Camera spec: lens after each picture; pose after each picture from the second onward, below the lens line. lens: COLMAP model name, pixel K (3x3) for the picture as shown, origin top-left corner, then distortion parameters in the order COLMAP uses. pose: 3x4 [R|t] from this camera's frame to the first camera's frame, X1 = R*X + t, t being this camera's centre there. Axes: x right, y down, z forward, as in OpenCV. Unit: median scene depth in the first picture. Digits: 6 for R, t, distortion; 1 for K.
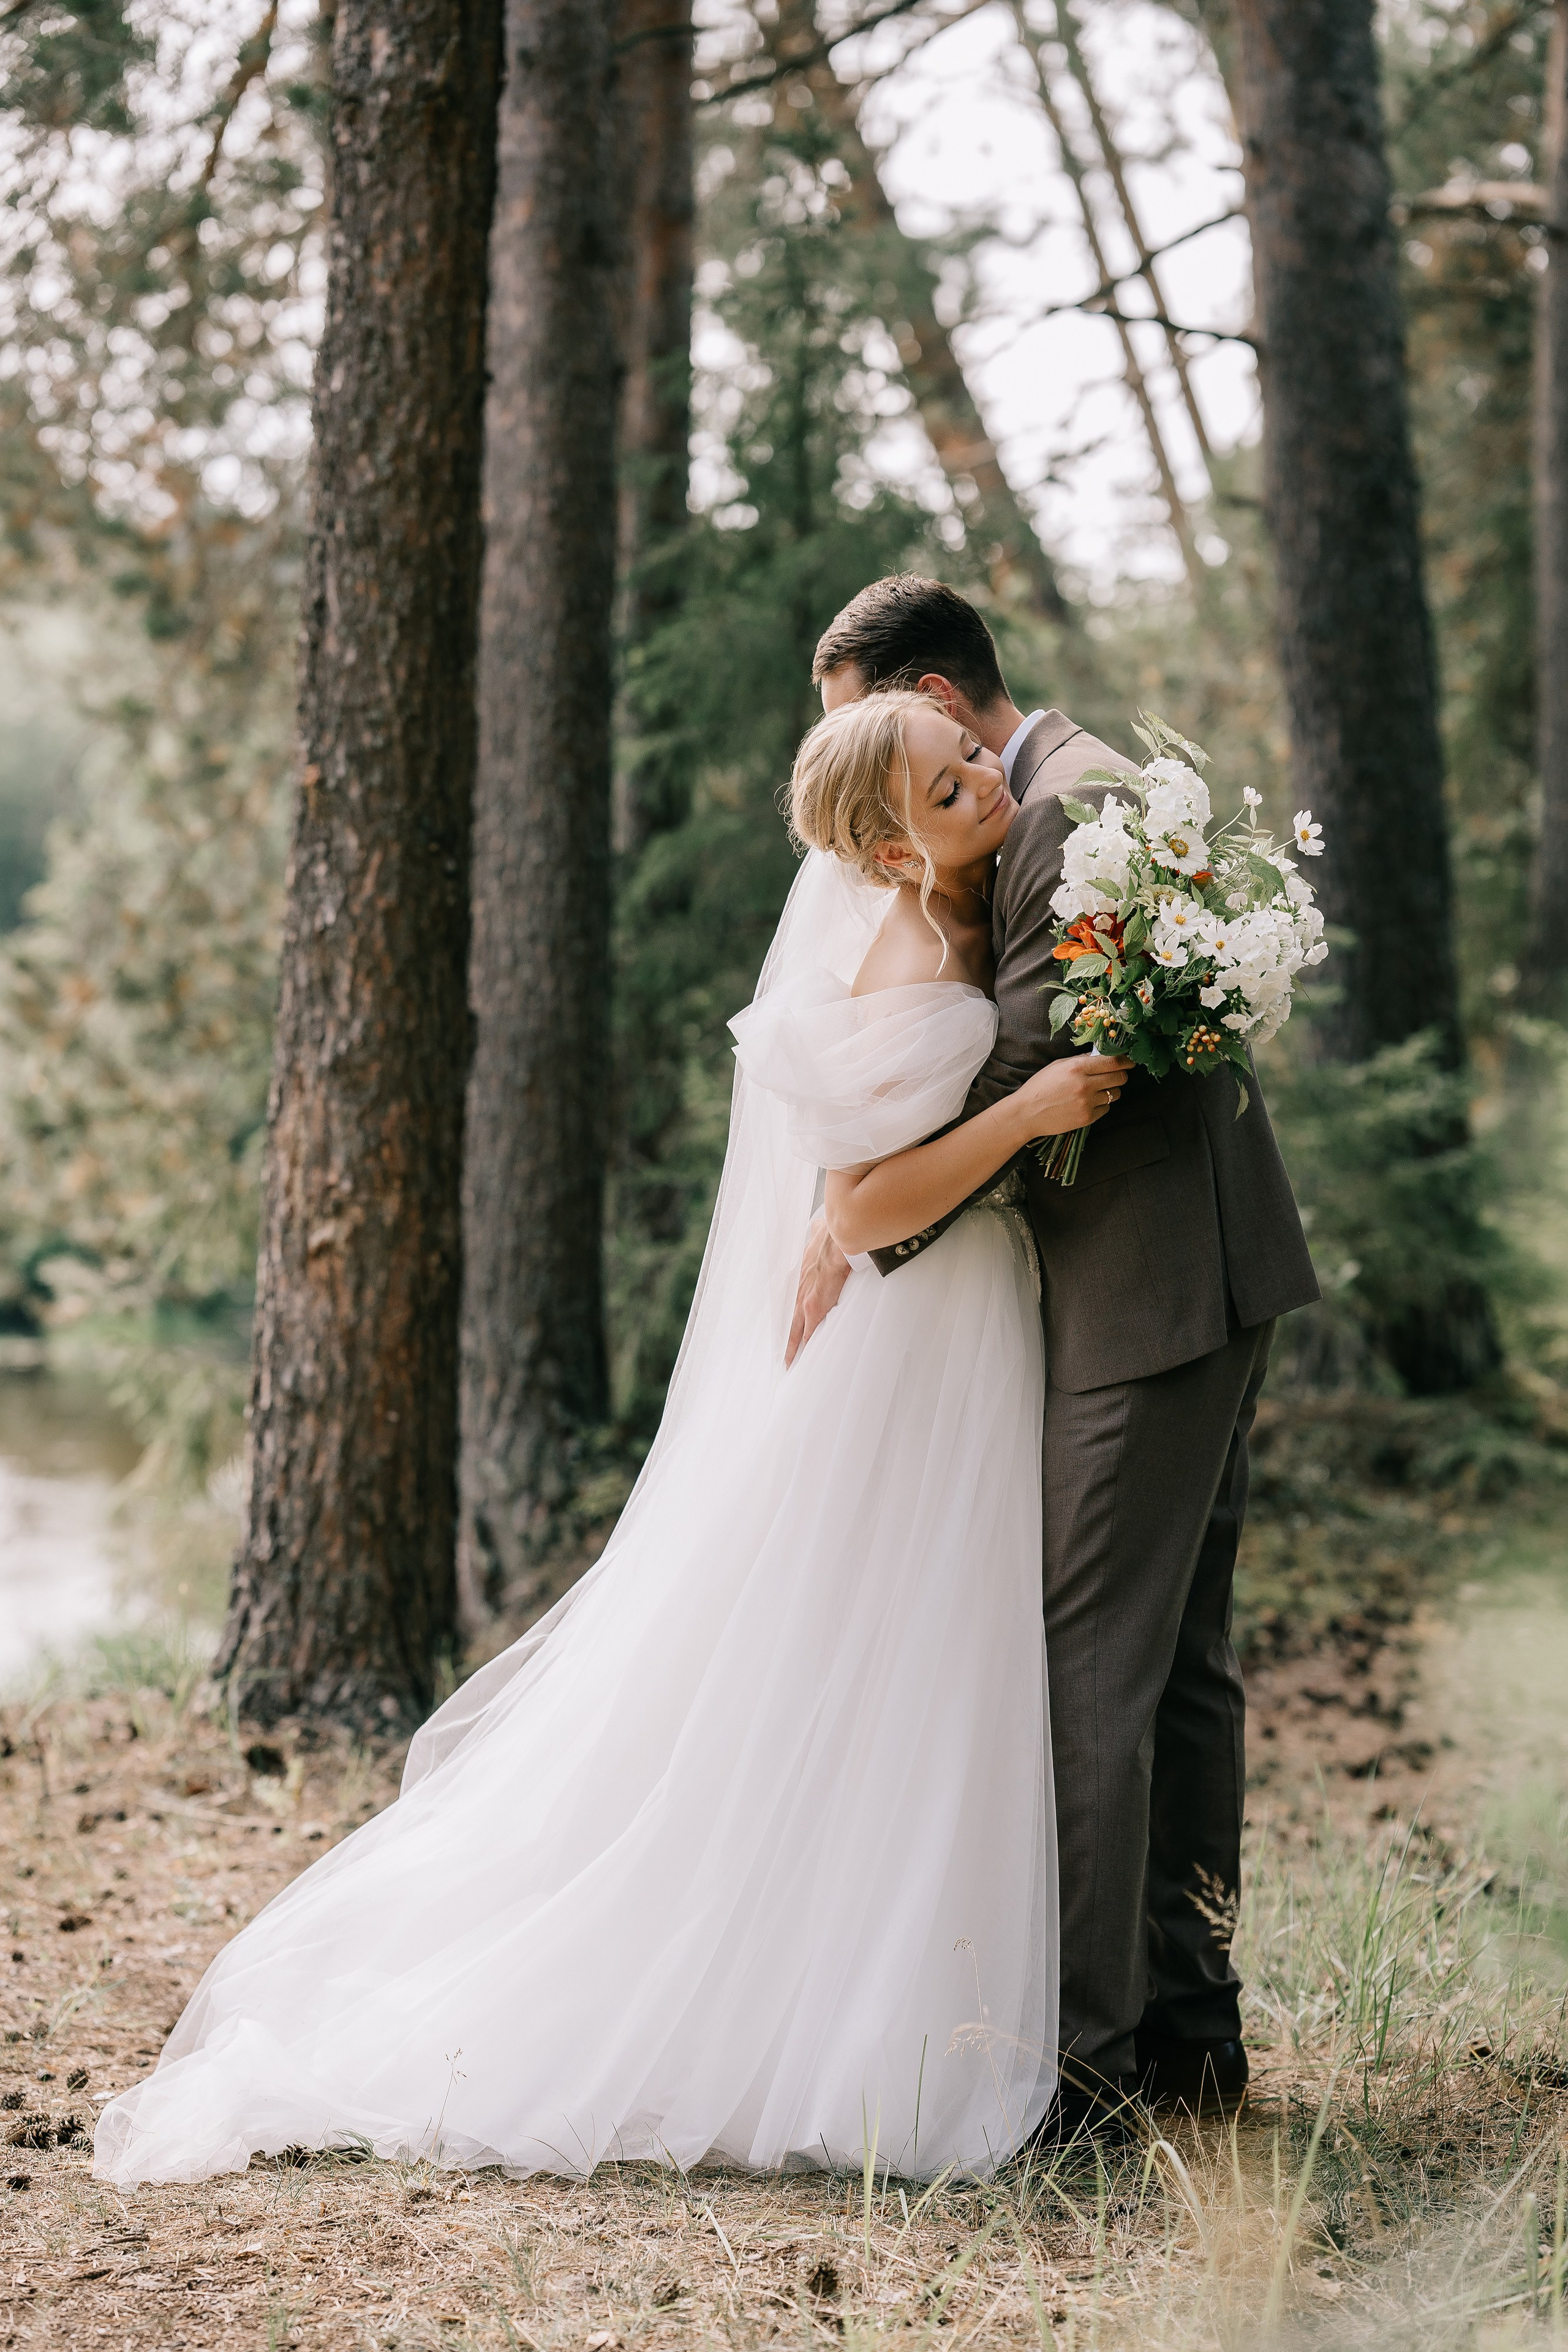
lens RADIAL K [[5762.5, 0, 710.6], [0, 5762.5, 1136.3], [0, 0, 1]] dist [0.670069, 1.048754]
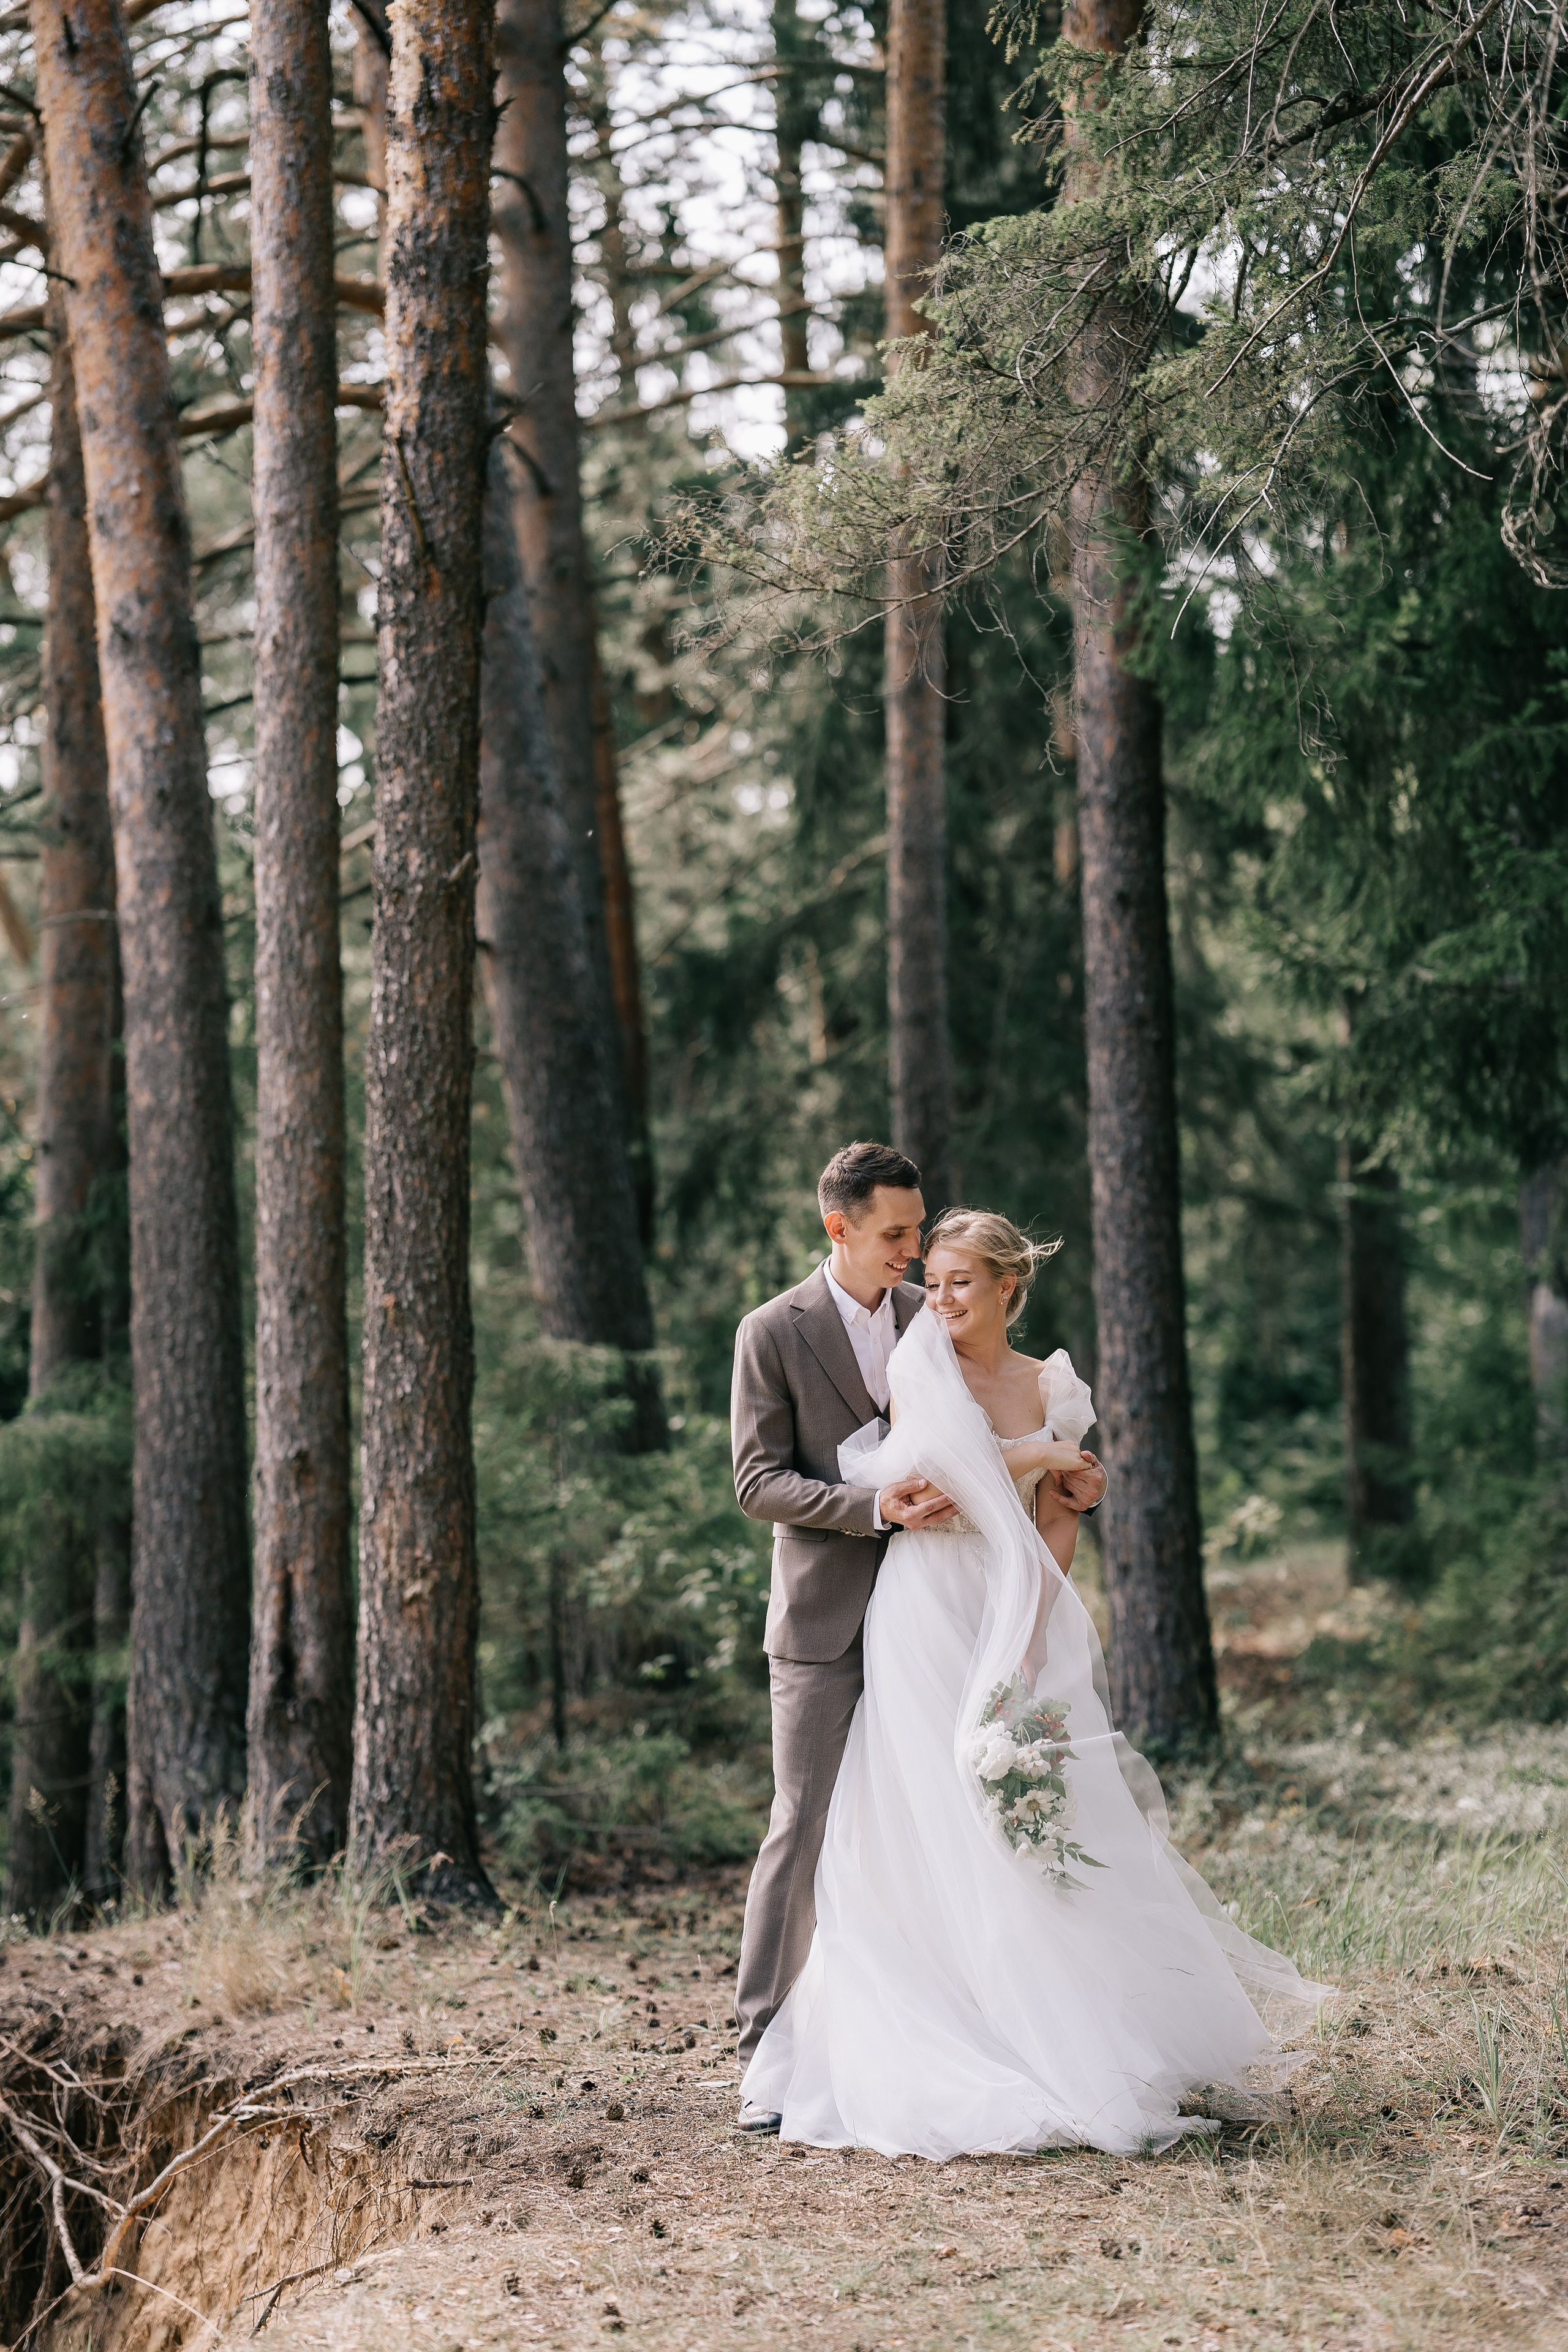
lens RADIAL K [[5420.0, 0, 713.9], [0, 5420.0, 1166.6], [0, 0, 1]] dist [0.703901, 0.360643]
pose [[0.961171, -0.052389, 0.270934, -0.386215], [0.065696, 0.997027, -0.040275, -0.032871], [-0.268019, 0.056510, 0.961755, -0.464026]]
